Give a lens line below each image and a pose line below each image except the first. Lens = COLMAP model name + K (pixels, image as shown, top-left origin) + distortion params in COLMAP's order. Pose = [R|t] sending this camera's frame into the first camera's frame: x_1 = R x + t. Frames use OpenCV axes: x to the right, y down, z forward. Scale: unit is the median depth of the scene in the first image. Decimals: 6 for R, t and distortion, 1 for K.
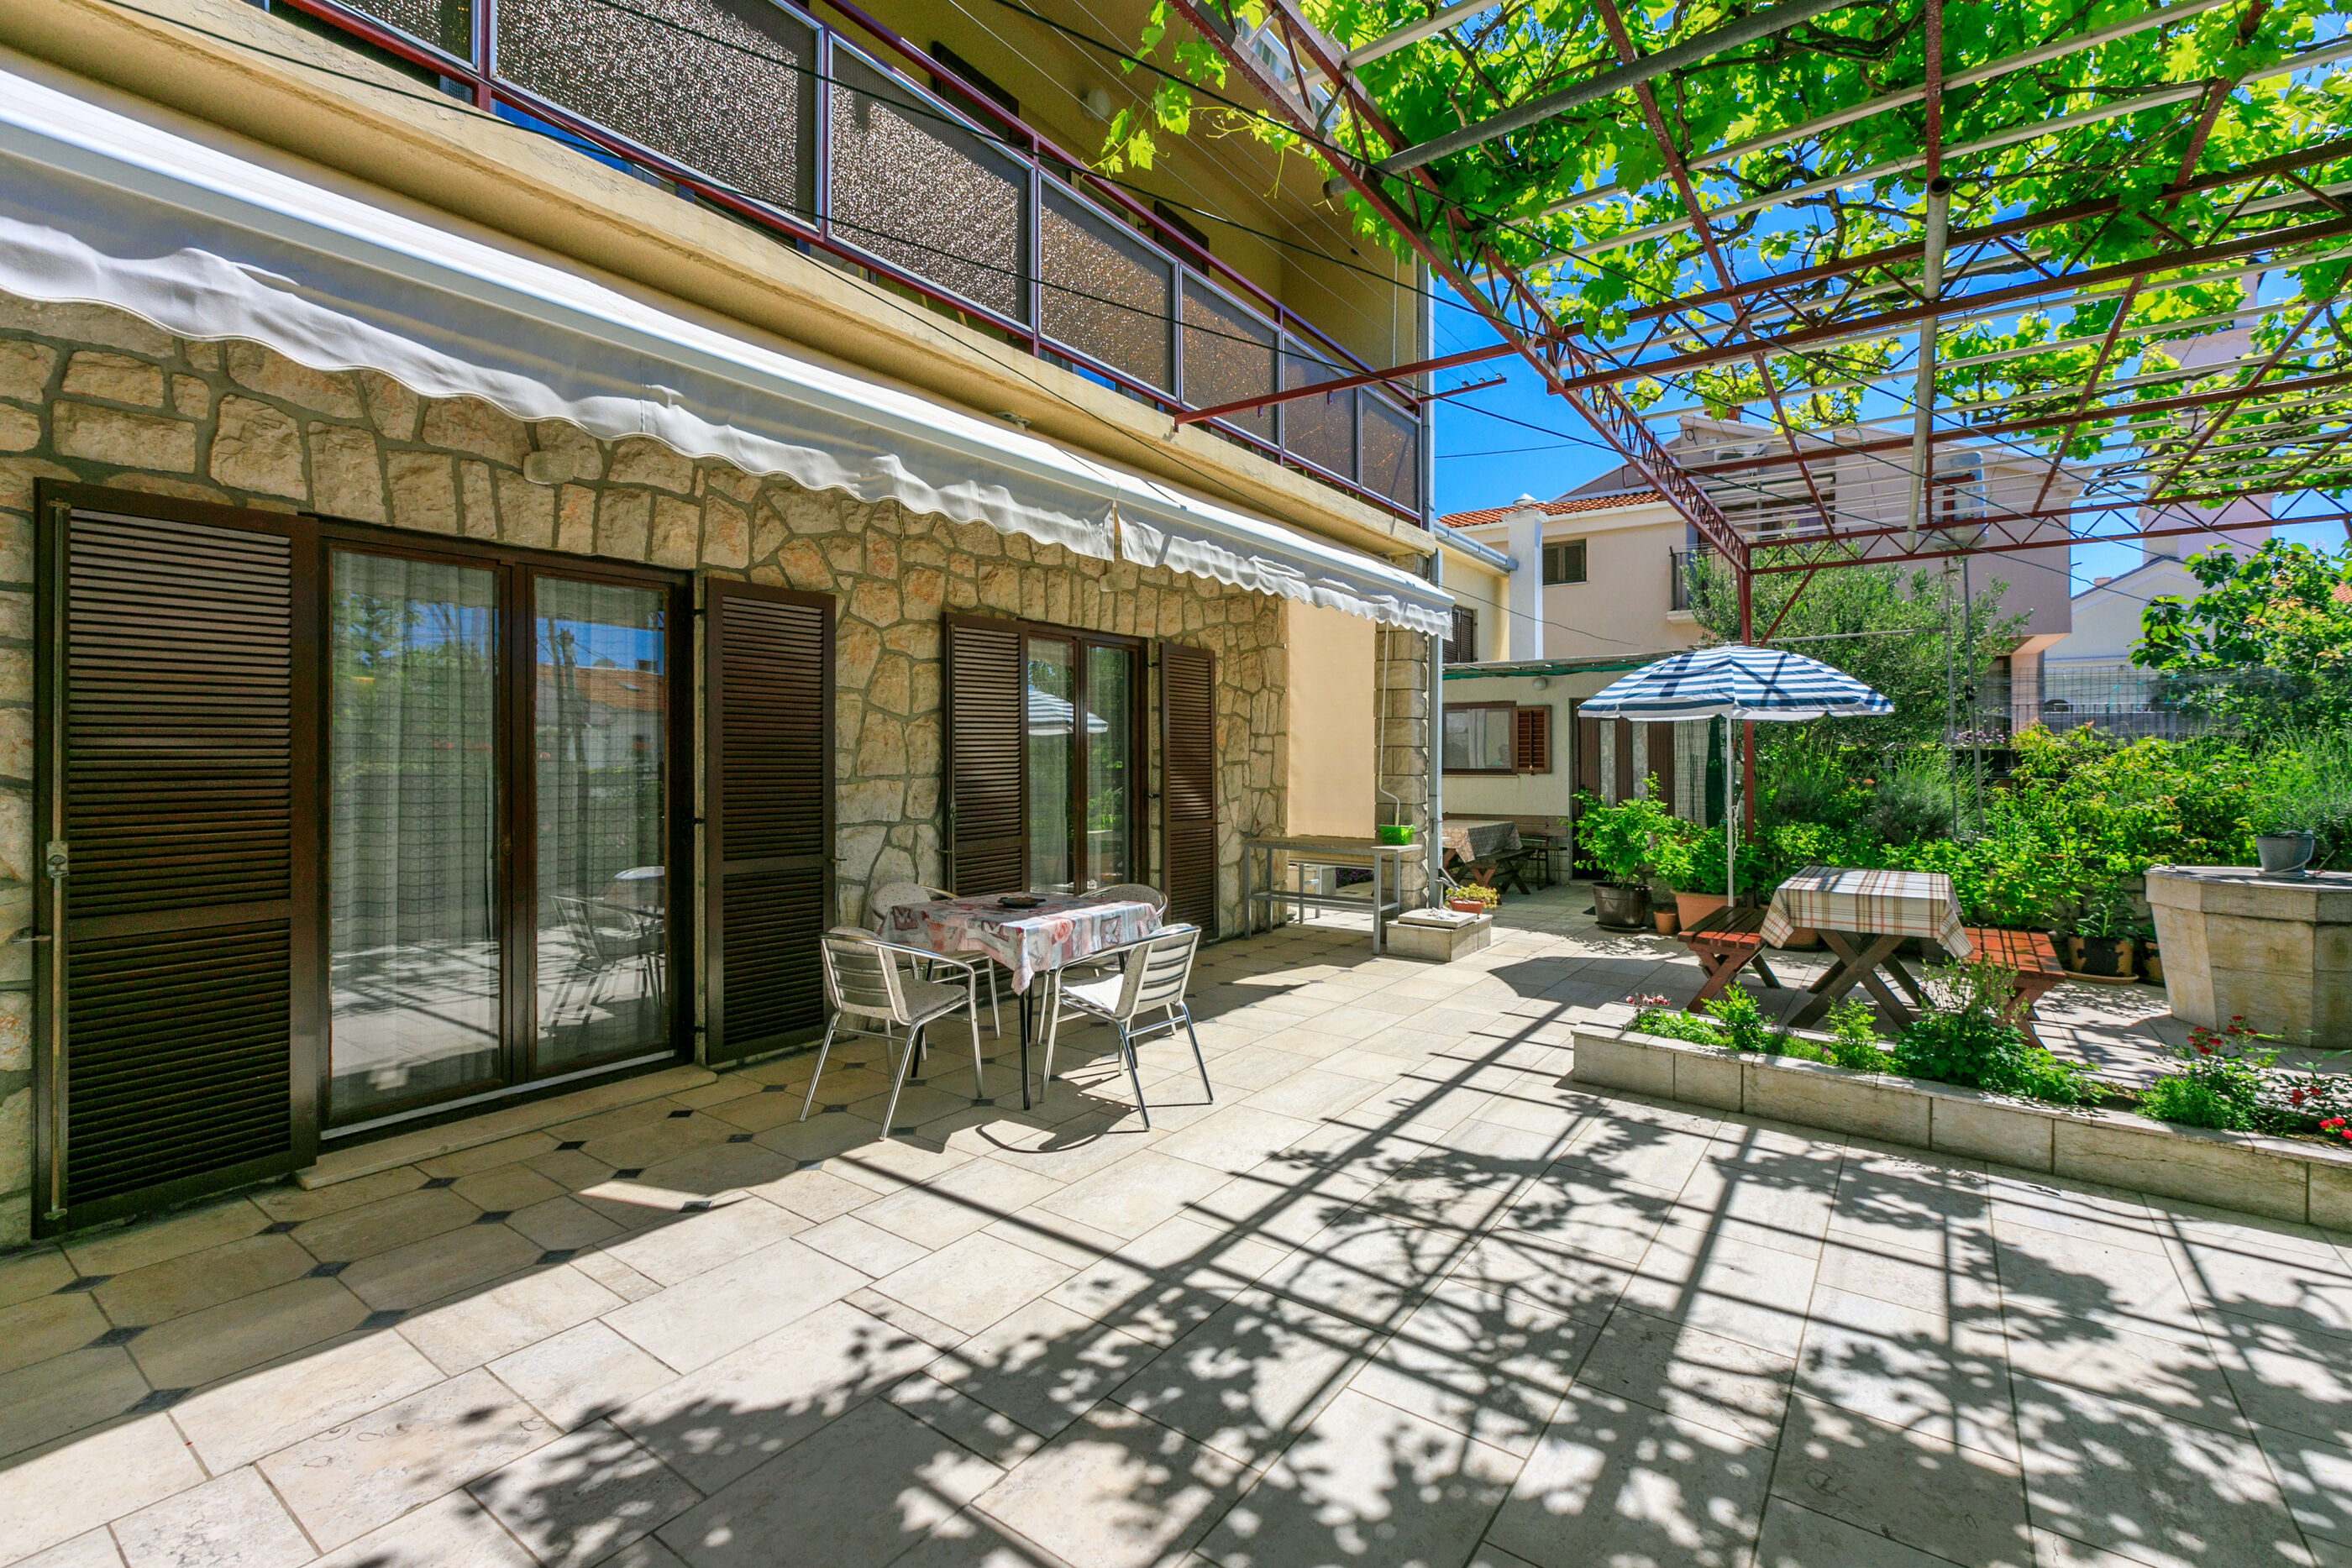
lens RADIAL K [[1062.2, 0, 1119.4], [0, 1062.2, 743.9], [0, 0, 1]] dist [0.003518, -0.001576]
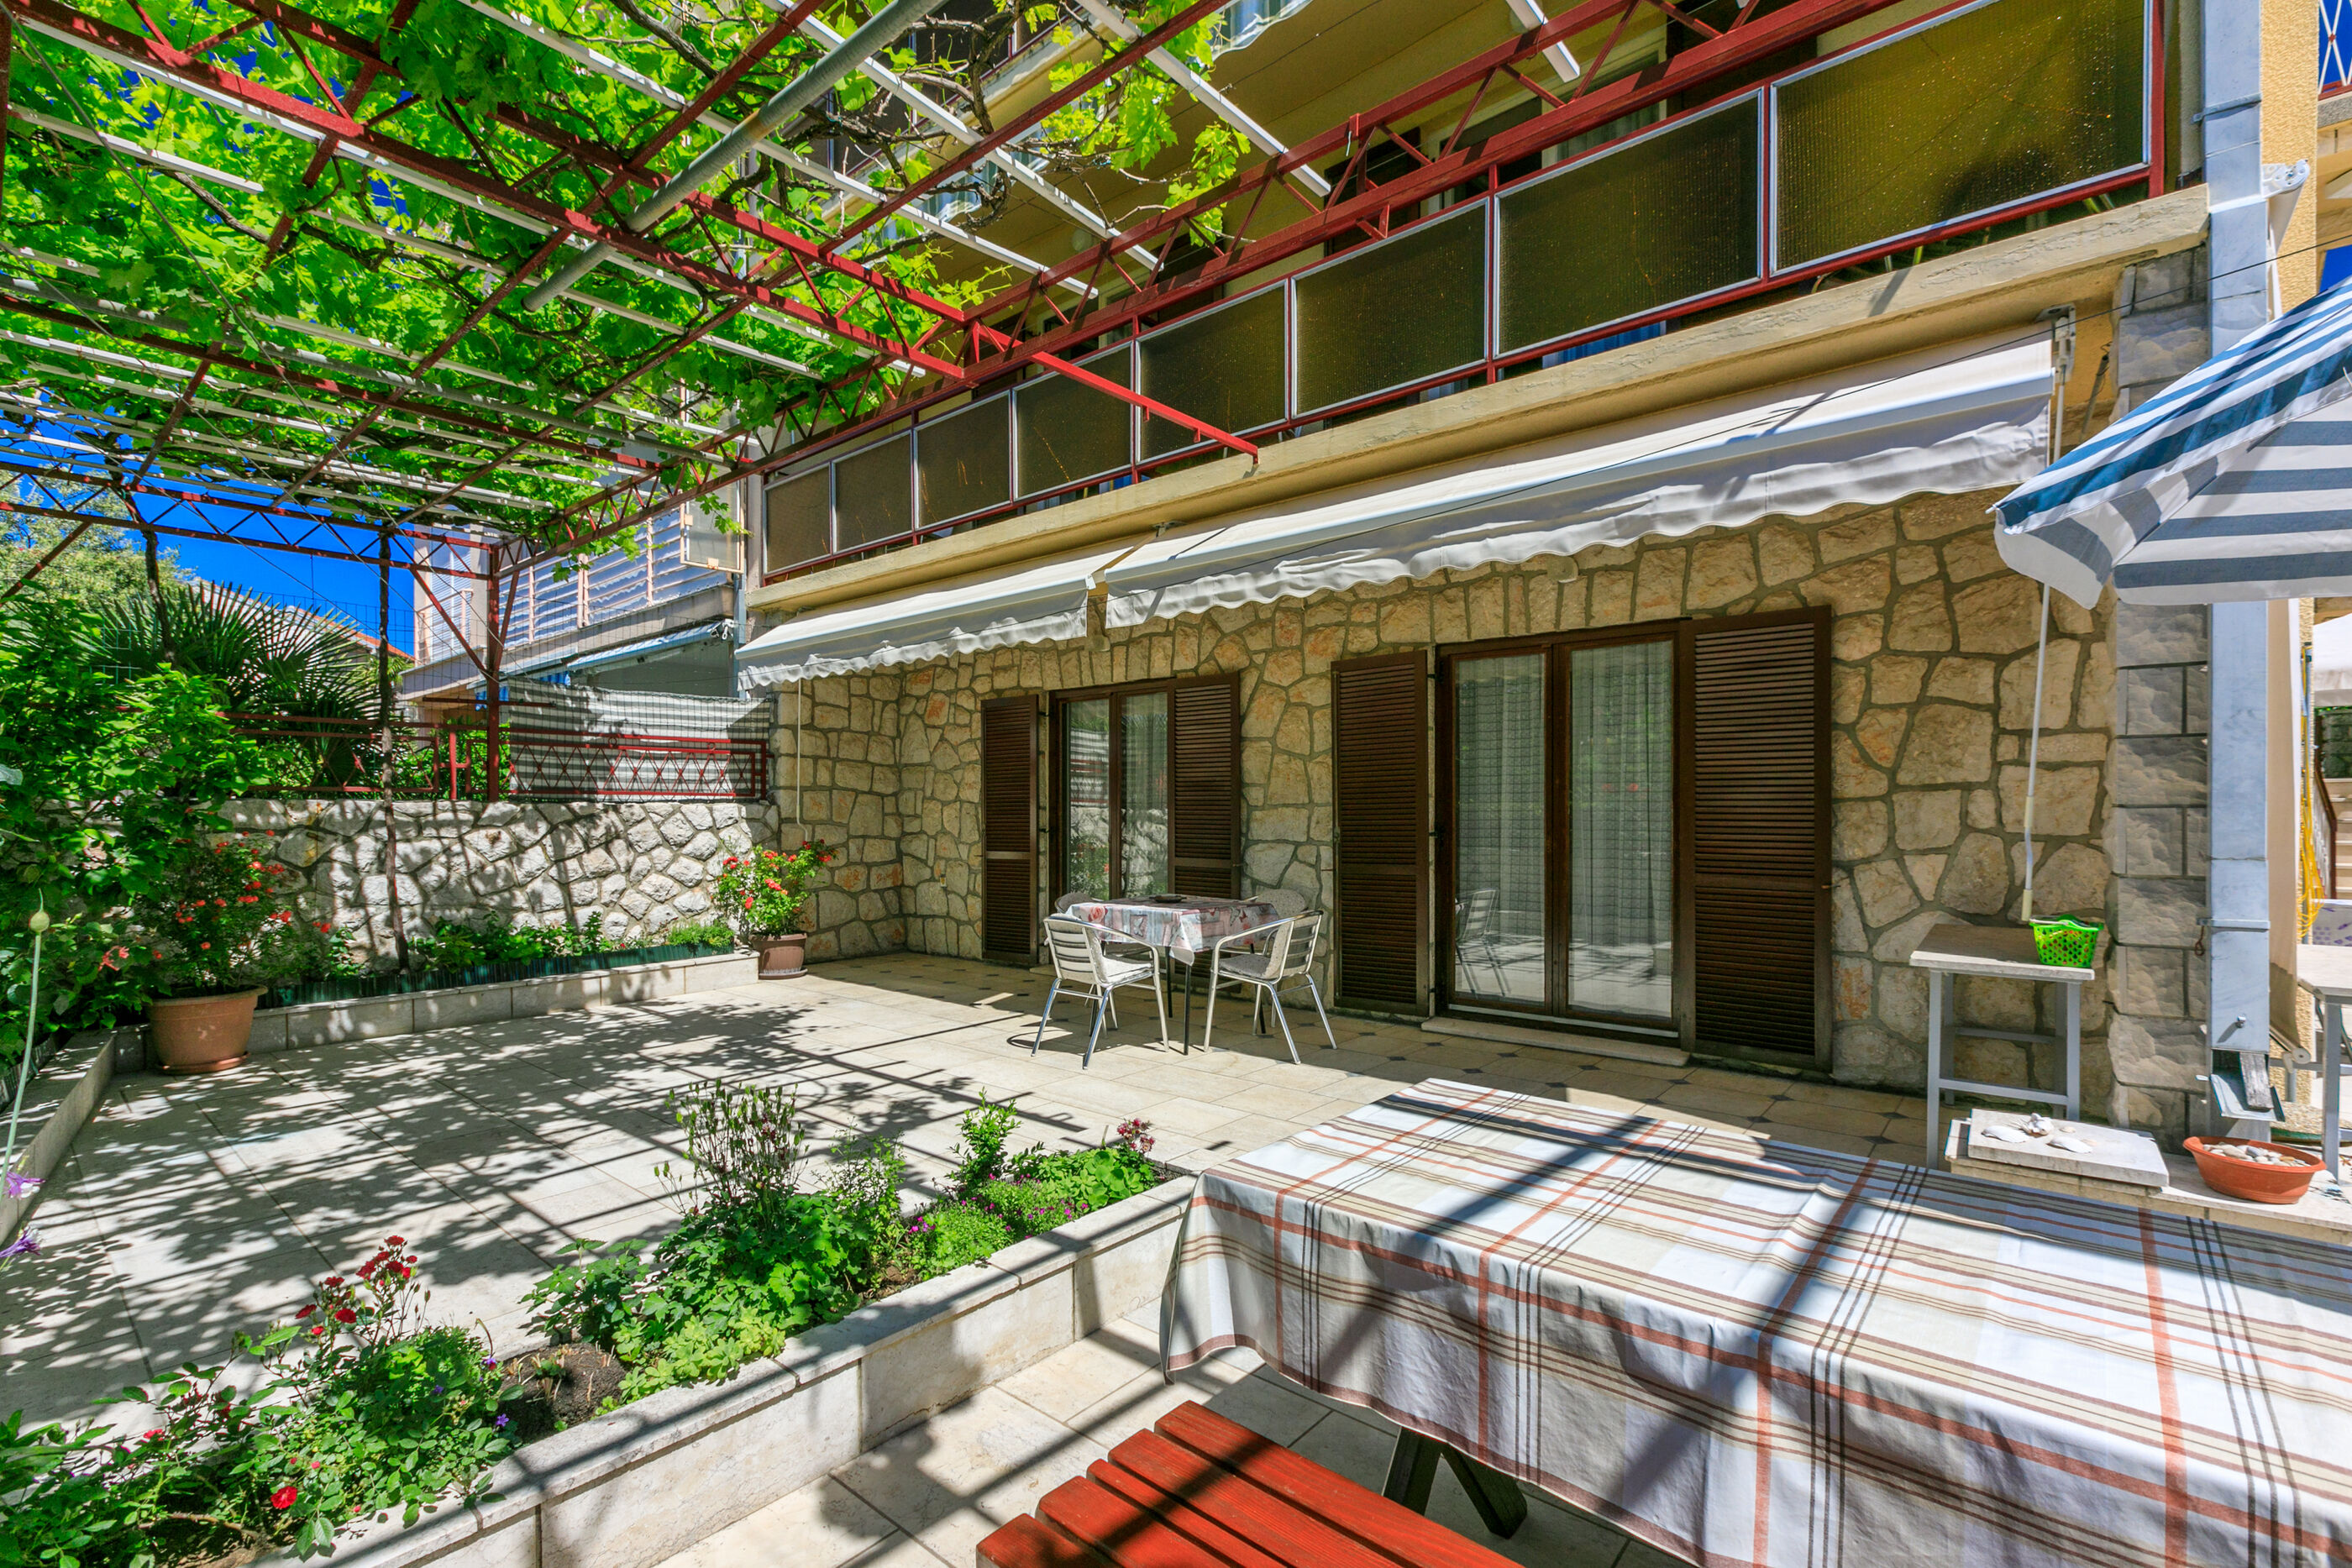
lens RADIAL K [[1062.2, 0, 1227.1], [0, 1062.2, 823.6], [0, 0, 1]] dist [0.003518, -0.001576]
pose [[-0.042993, 0.010103, -0.999024, 1.854527], [0.014270, 0.999853, 0.009497, 0.070194], [0.998973, -0.013848, -0.043130, 1.754541]]
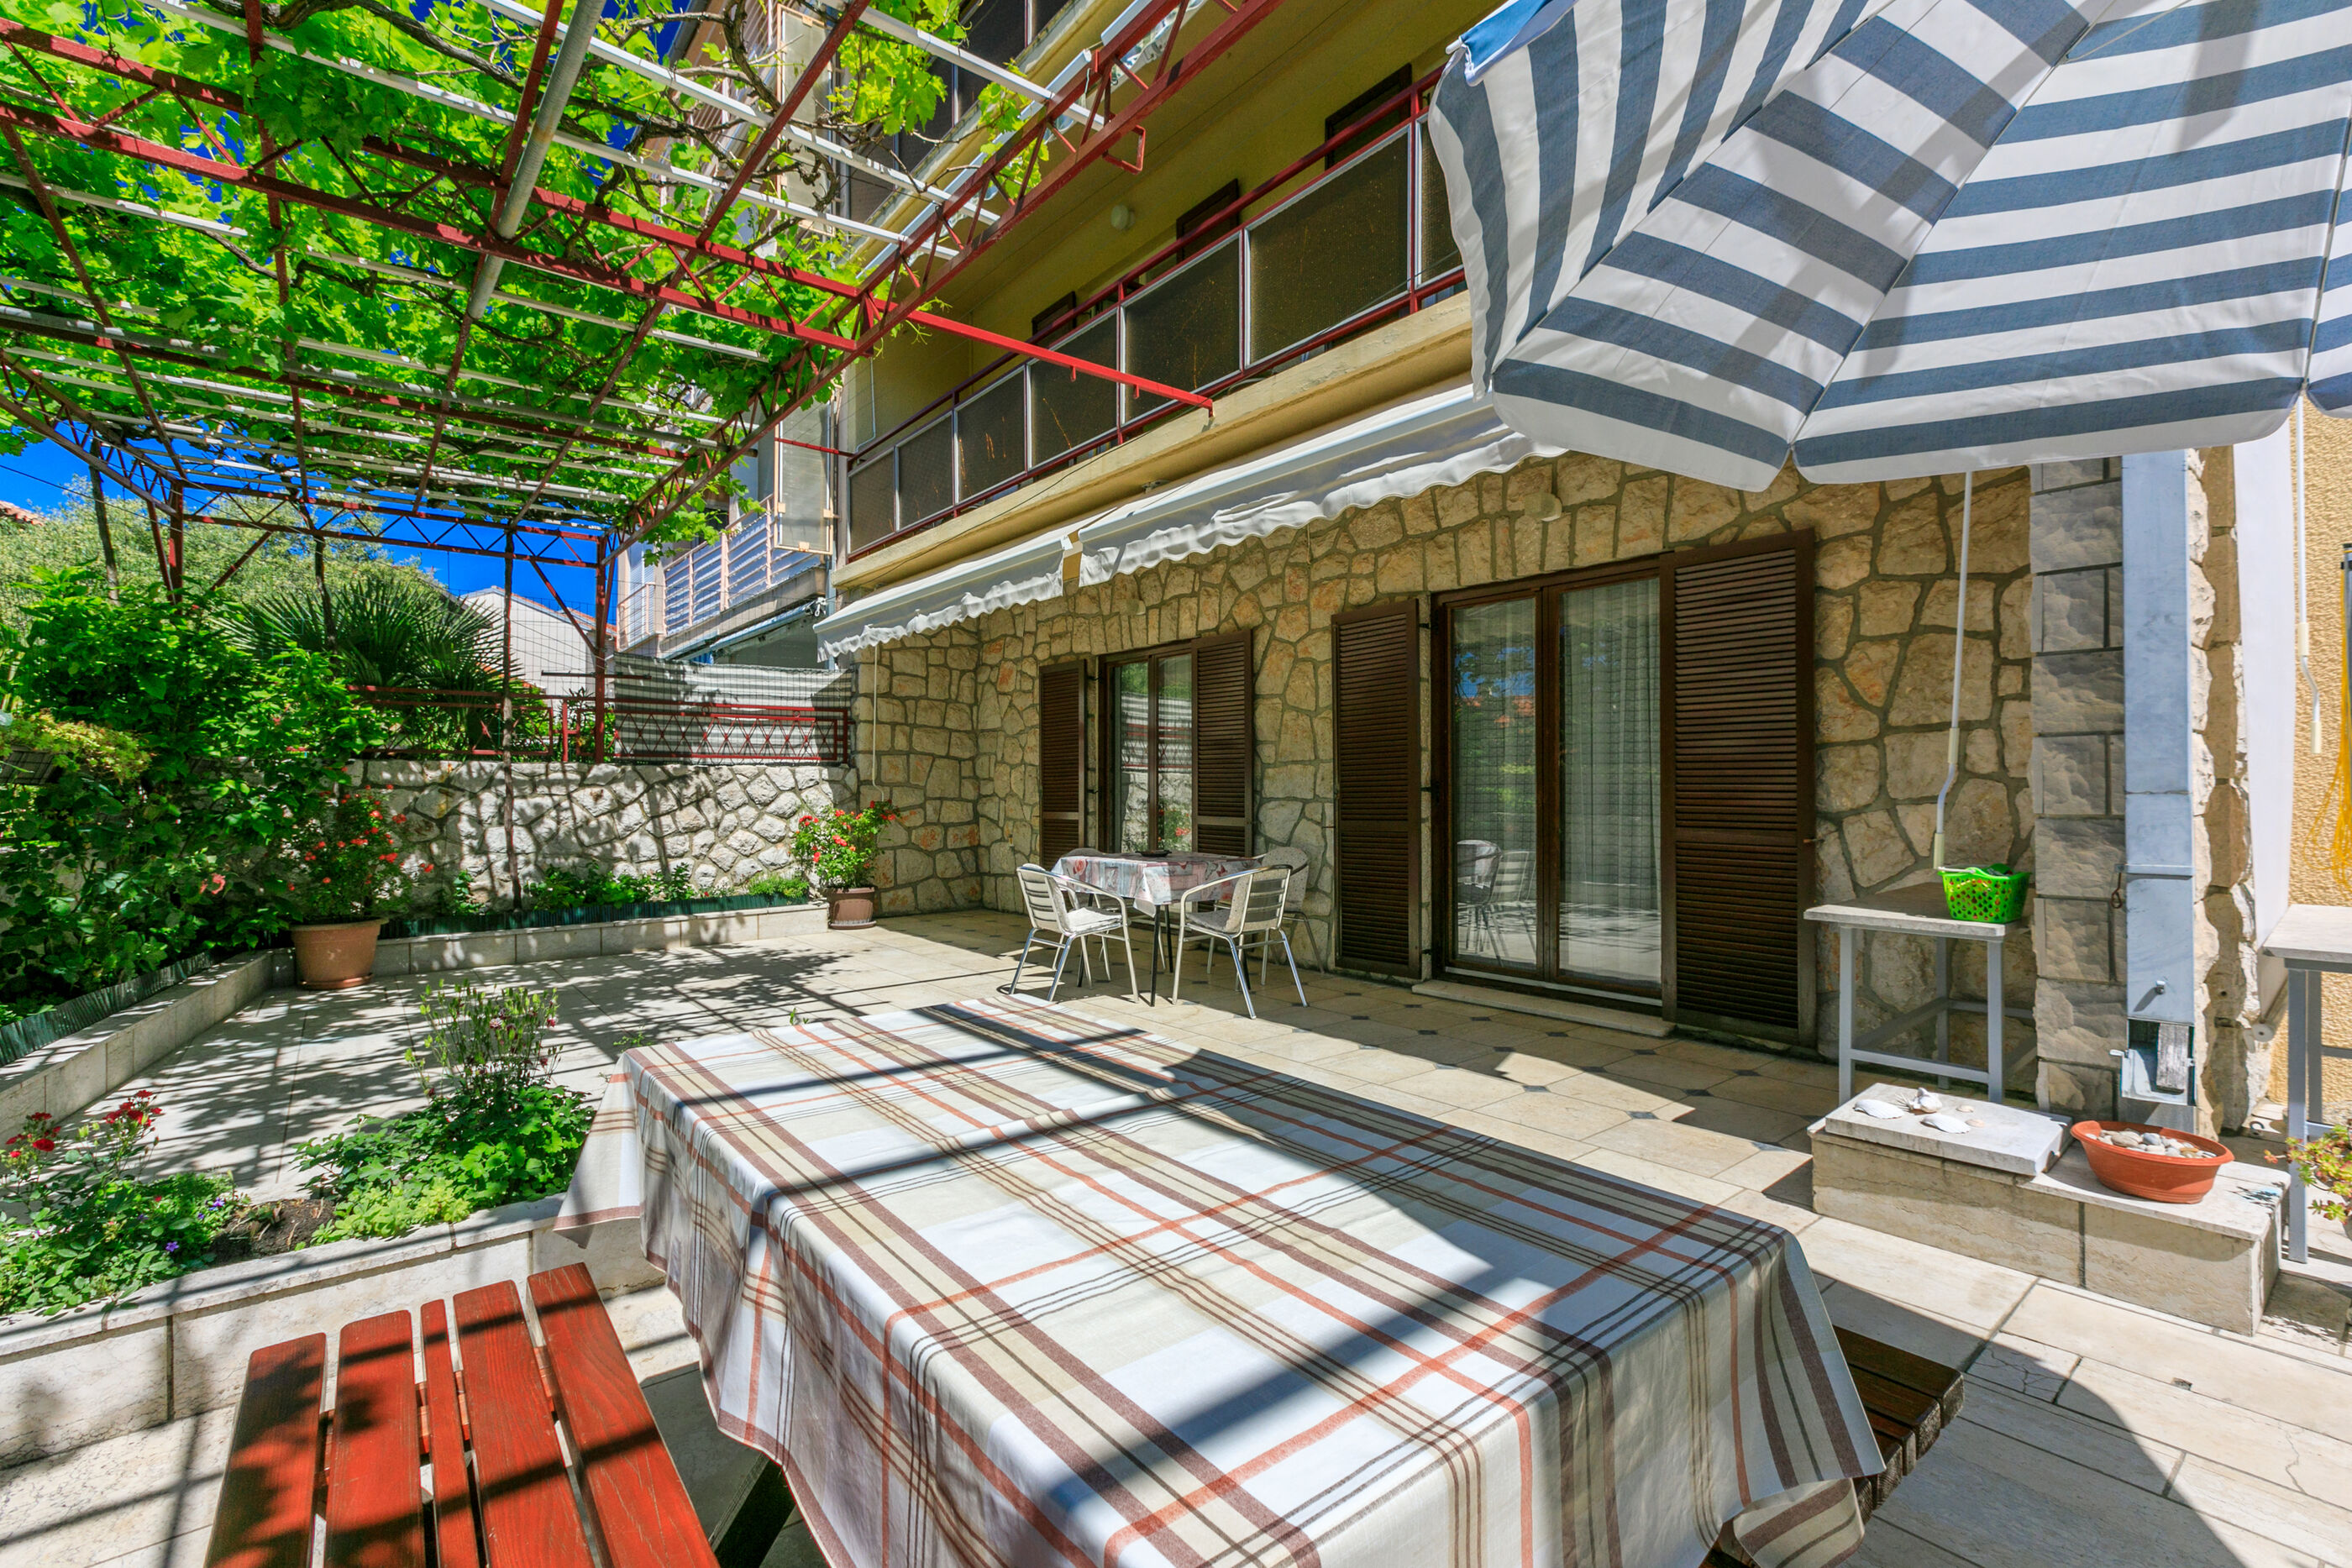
lens RADIAL K [[1062.2, 0, 1205.1], [0, 1062.2, 785.8], [0, 0, 1]] dist [0.003518, -0.001576]
pose [[-0.230665, -0.001465, -0.973032, 1.805945], [0.015283, 0.999870, -0.005129, 0.113450], [0.972913, -0.016054, -0.230612, 2.120982]]
